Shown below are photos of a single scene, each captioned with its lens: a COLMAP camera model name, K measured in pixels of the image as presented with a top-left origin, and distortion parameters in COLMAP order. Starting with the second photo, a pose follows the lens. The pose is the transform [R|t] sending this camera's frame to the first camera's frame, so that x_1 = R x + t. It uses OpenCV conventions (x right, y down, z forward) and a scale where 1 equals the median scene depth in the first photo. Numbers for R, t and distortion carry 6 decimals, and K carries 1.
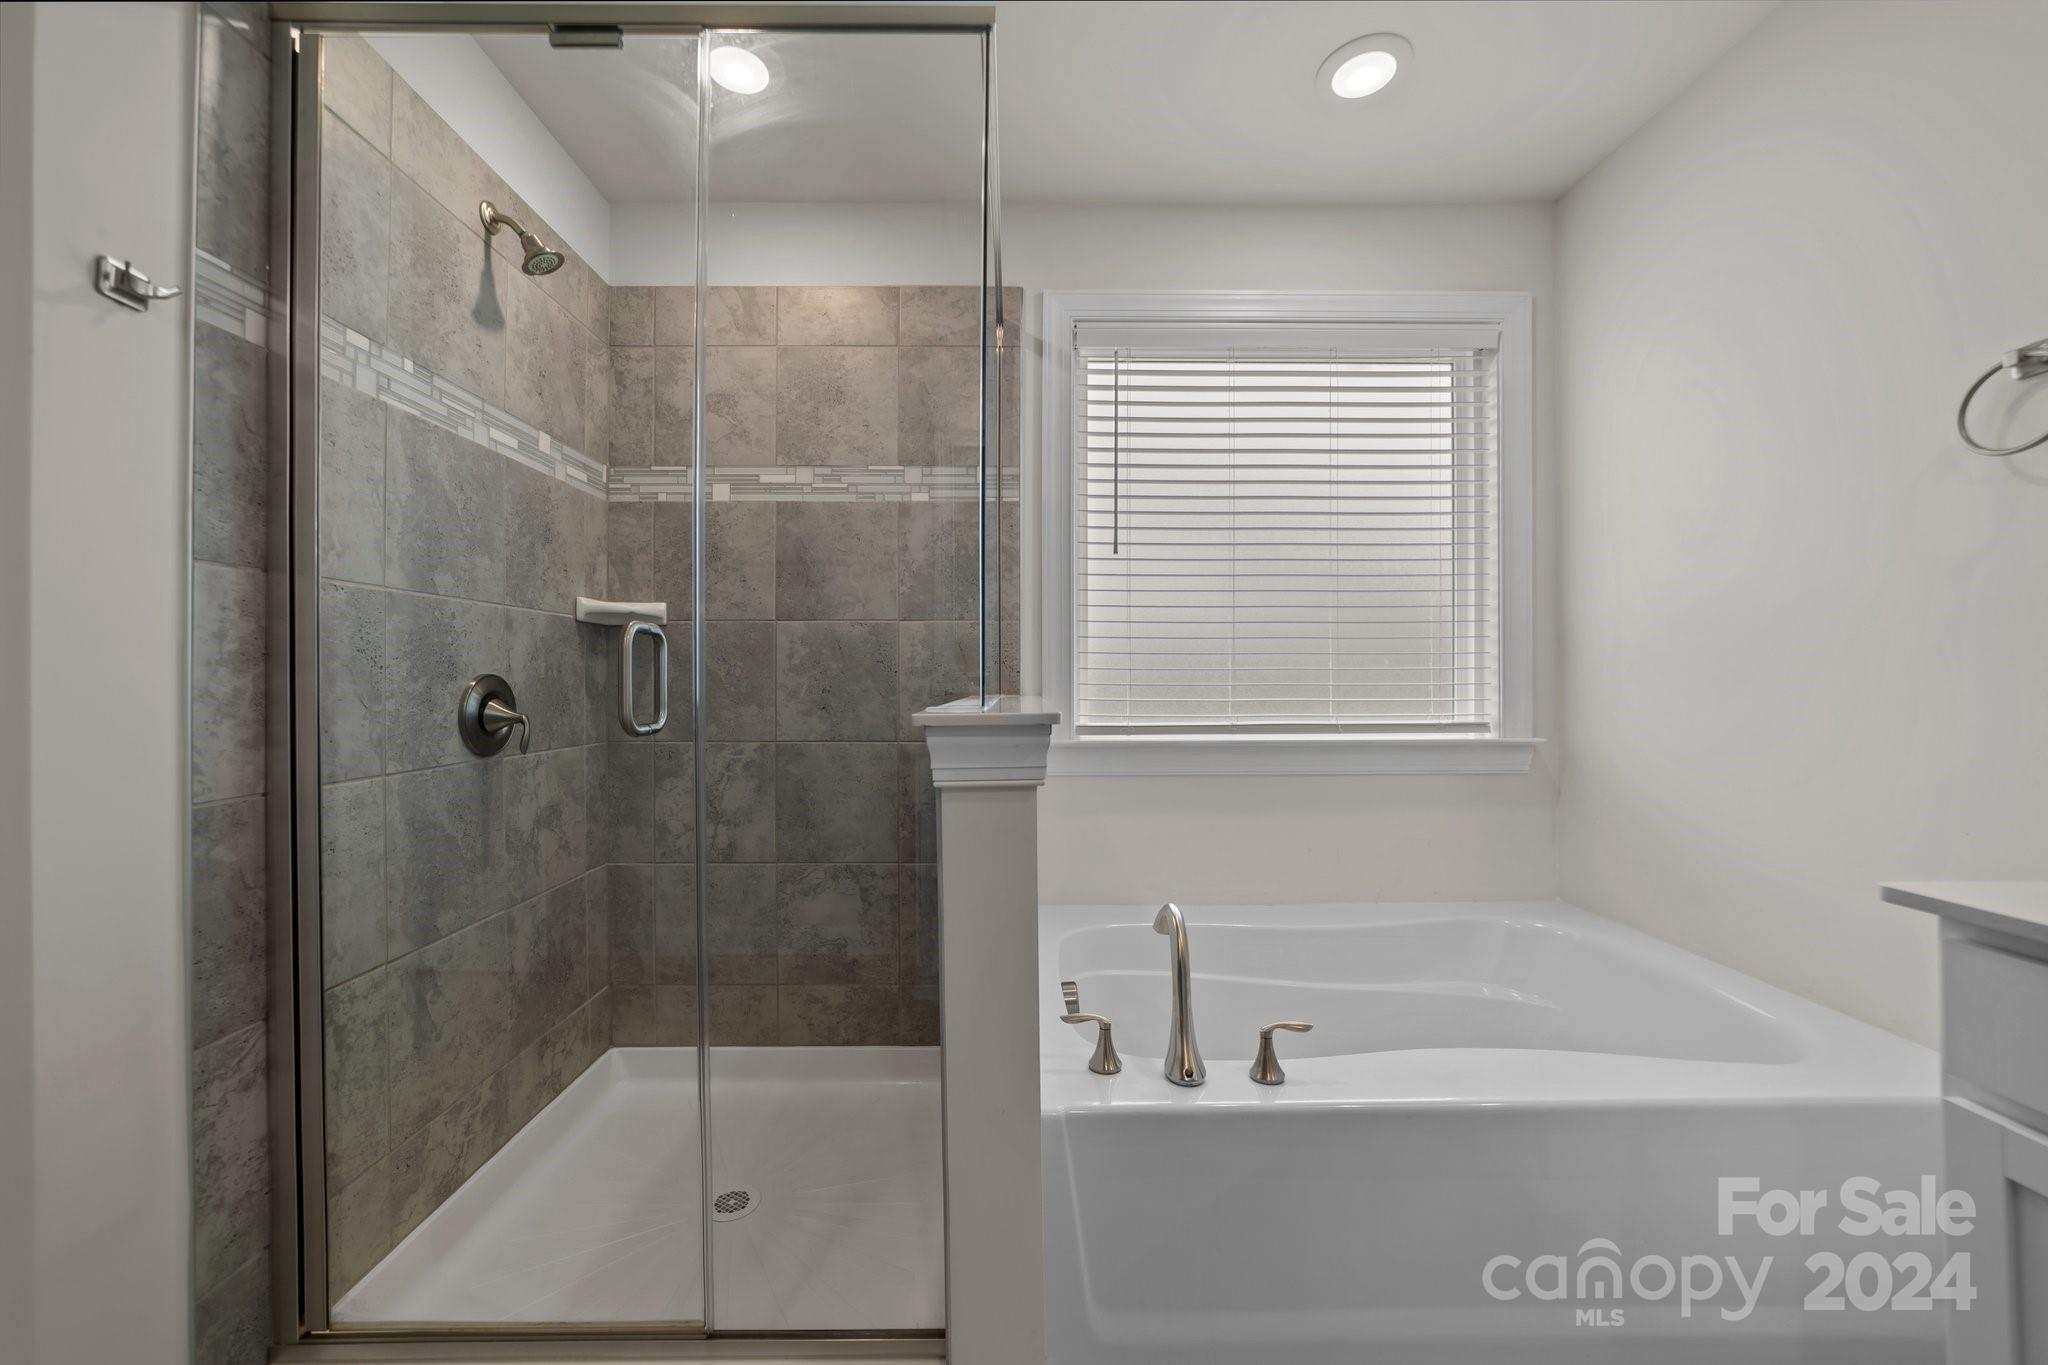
lens RADIAL K [[790.1, 0, 1064.7], [0, 790.1, 677.5], [0, 0, 1]] dist [-0.016185, 0.007158]
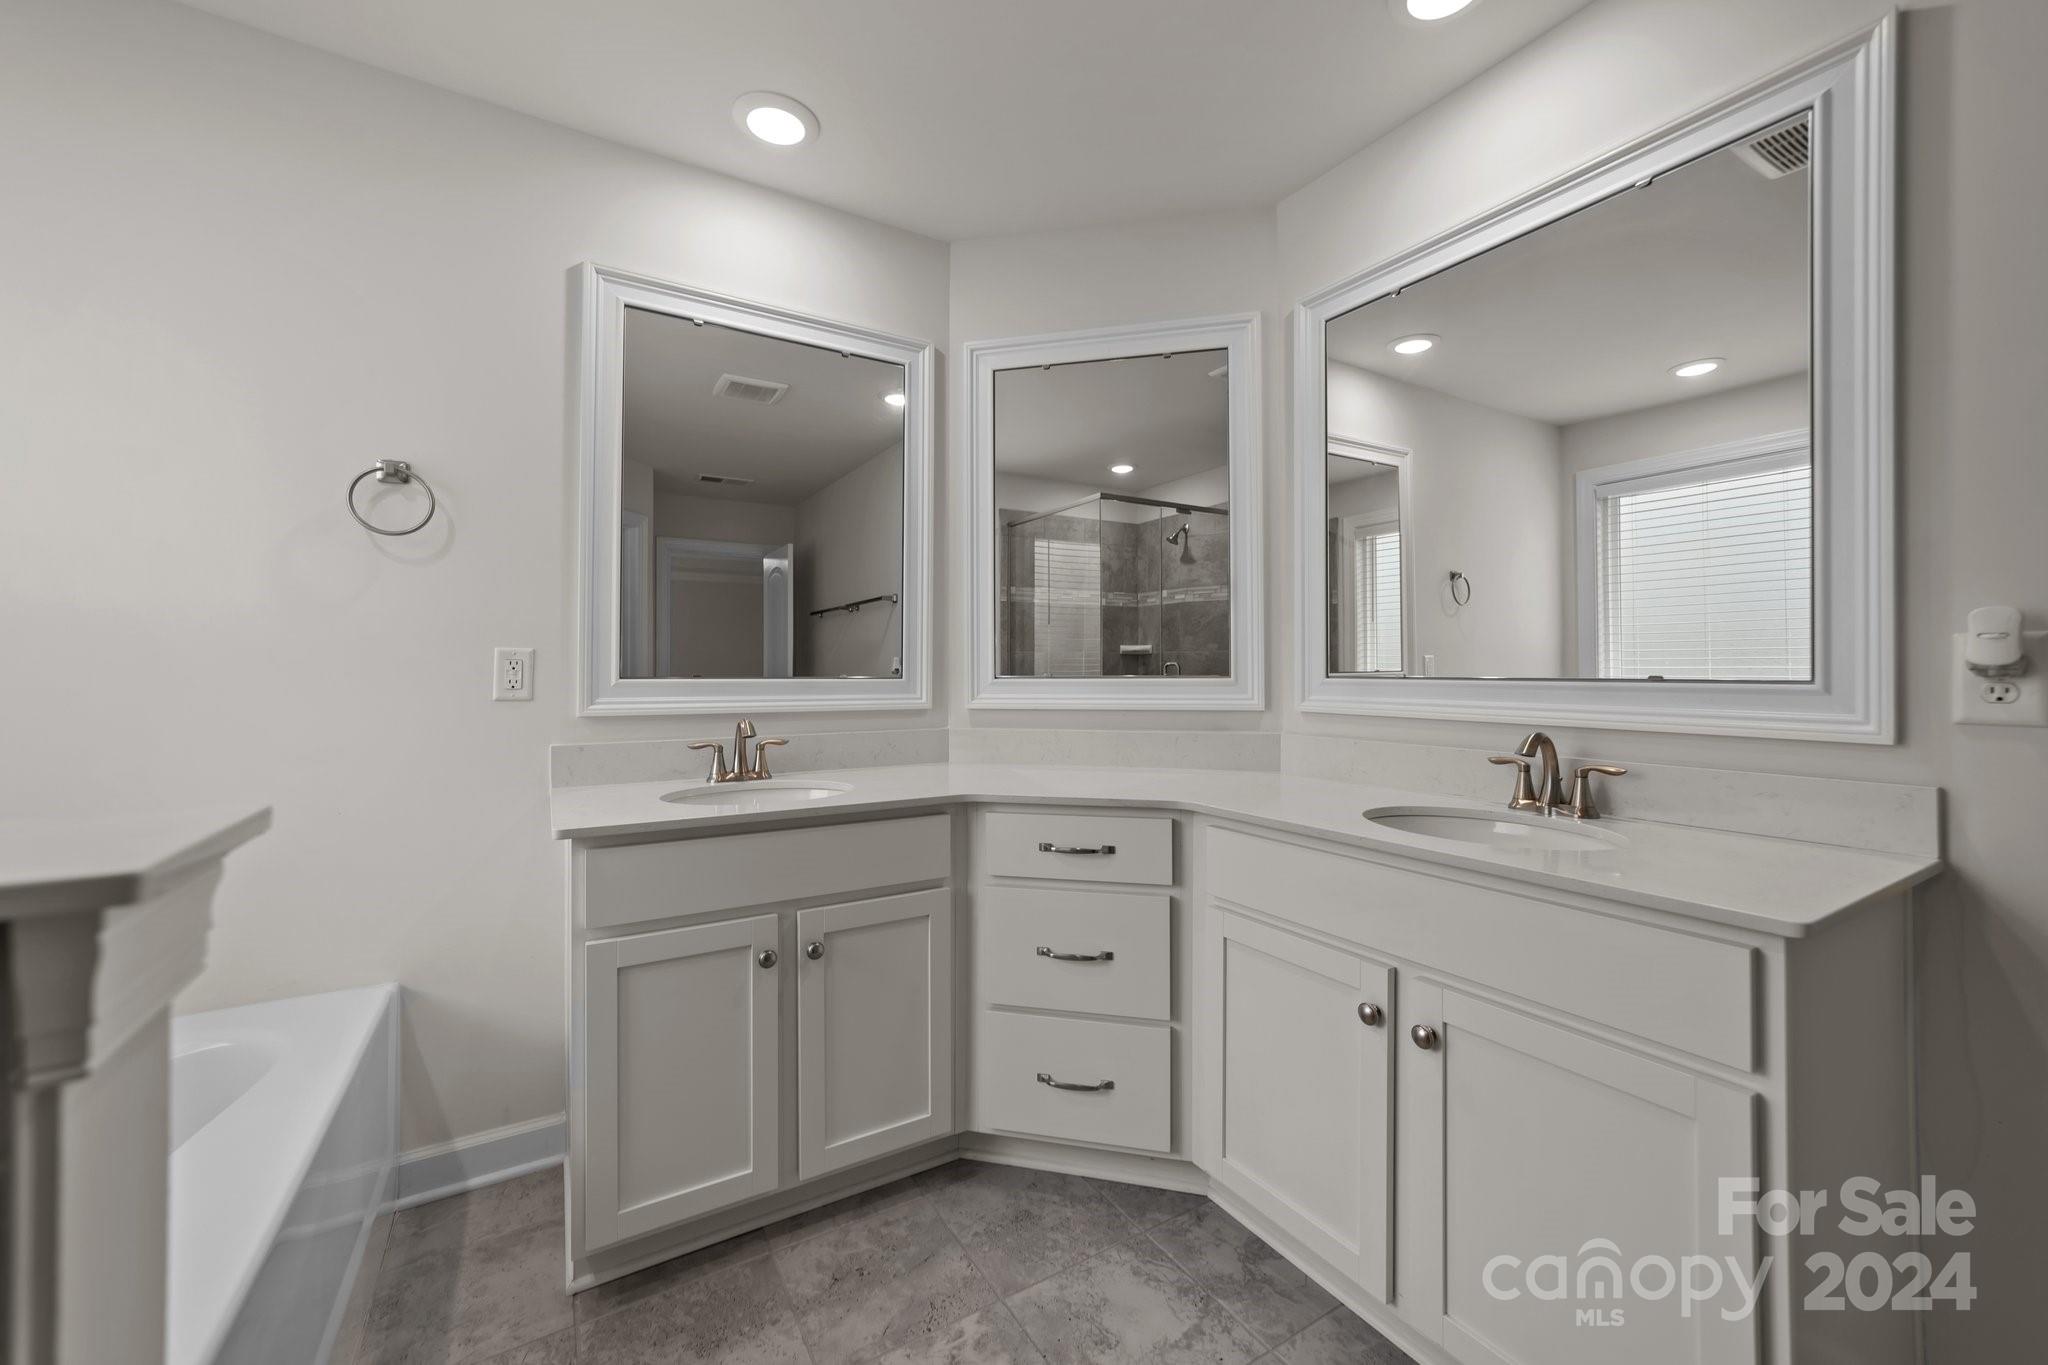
lens RADIAL K [[790.1, 0, 1008.0], [0, 790.1, 667.8], [0, 0, 1]] dist [-0.016185, 0.007158]
pose [[-0.509172, 0.008965, 0.860618, -0.321890], [0.000165, 0.999947, -0.010319, -0.017474], [-0.860665, -0.005112, -0.509146, 0.424580]]
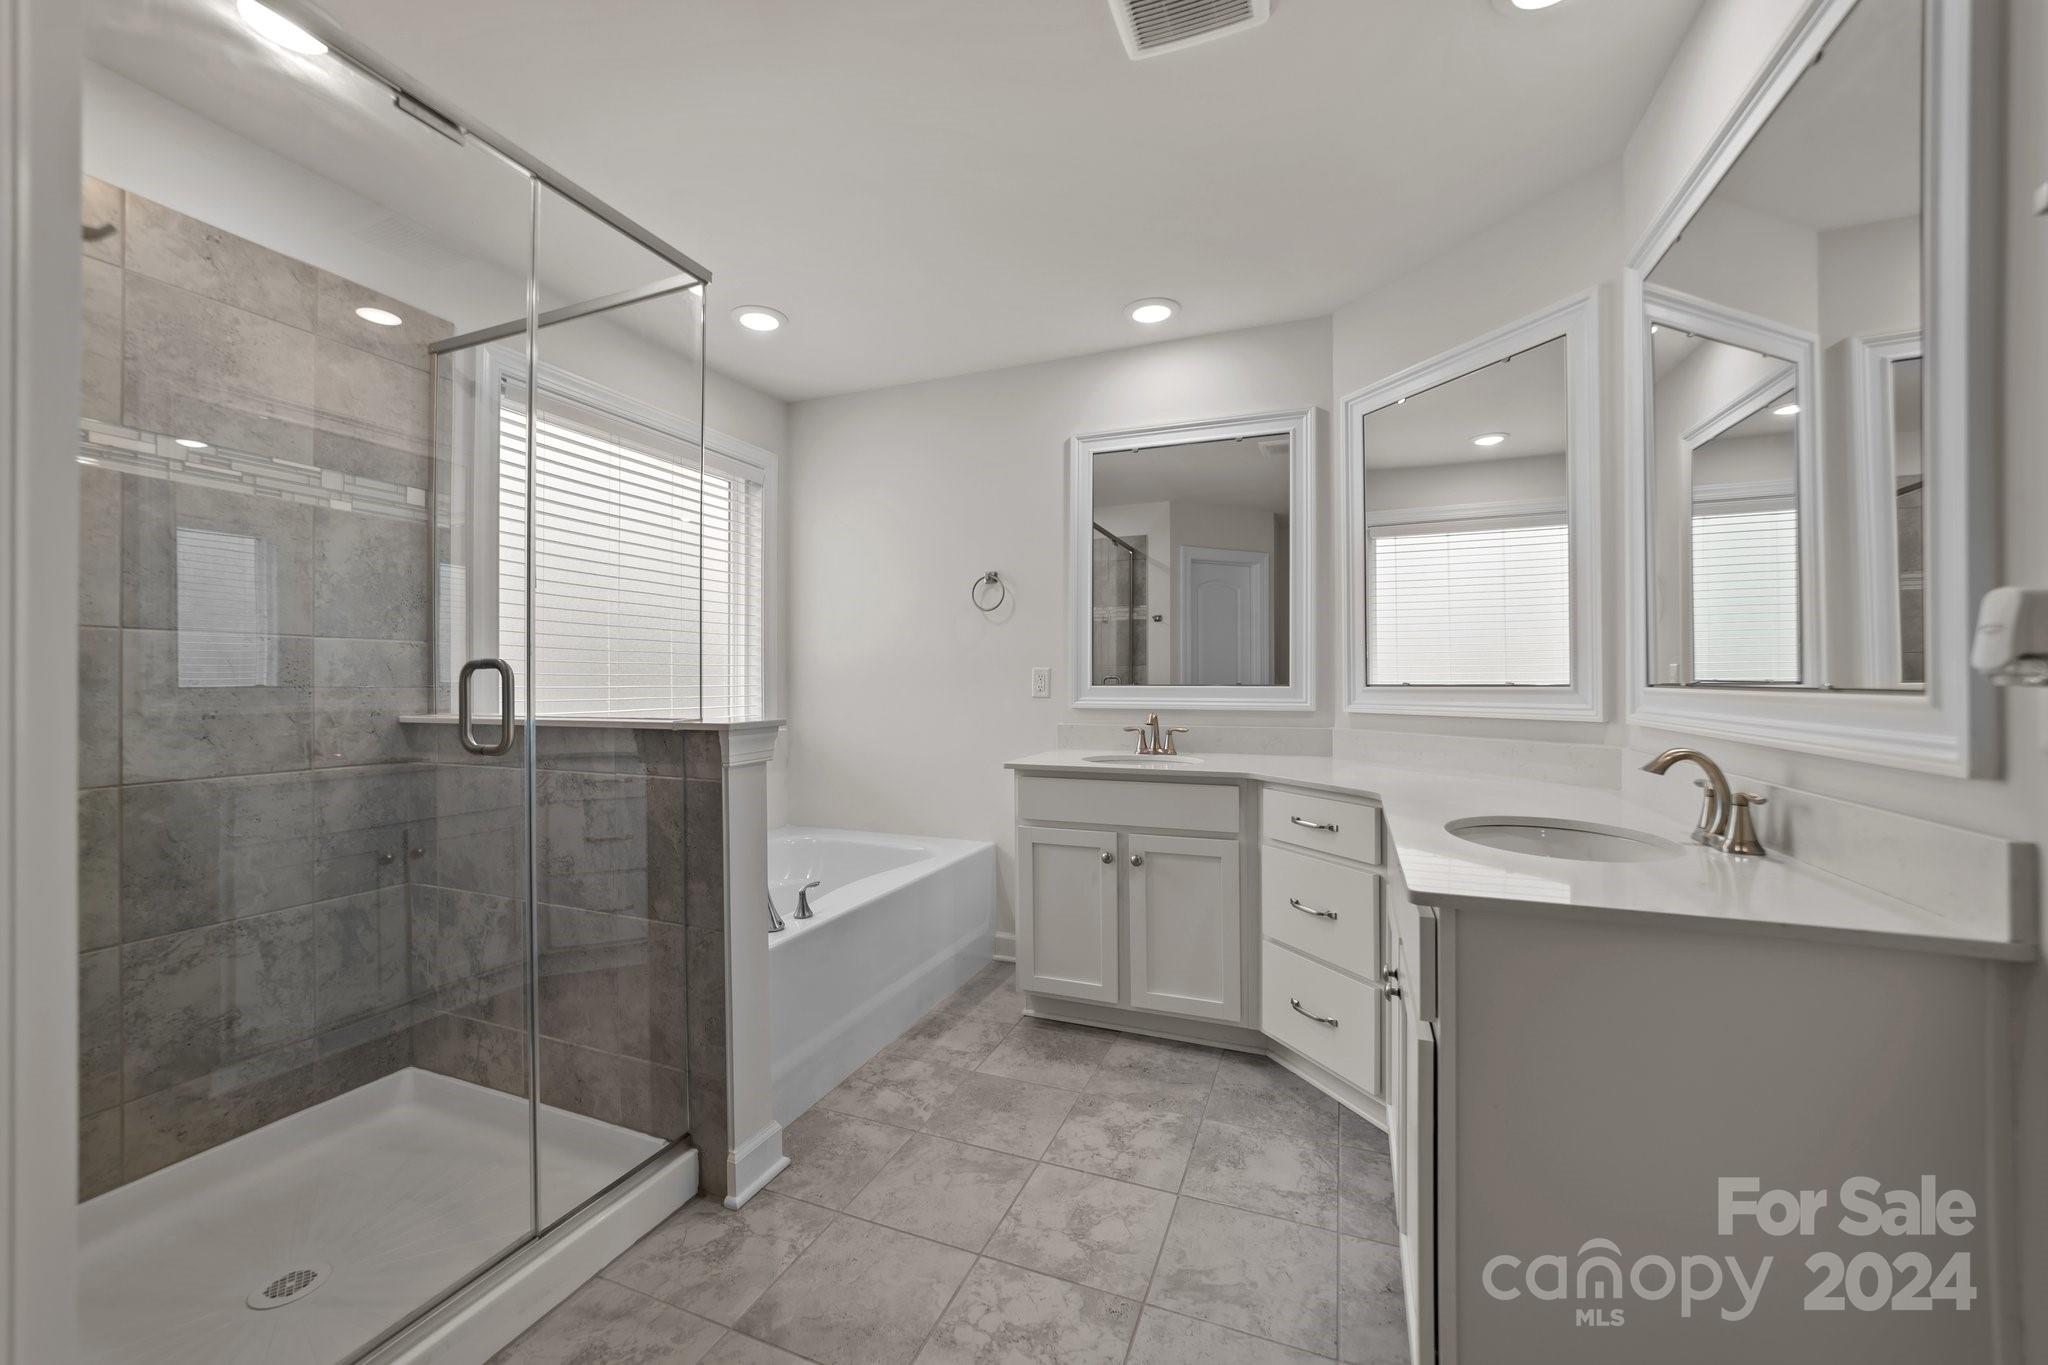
lens RADIAL K [[790.1, 0, 1020.6], [0, 790.1, 681.9], [0, 0, 1]] dist [-0.016185, 0.007158]
pose [[0.384776, 0.000811, 0.923009, -0.731111], [-0.000957, 0.999999, -0.000480, -0.020003], [-0.923009, -0.000699, 0.384777, -0.099507]]
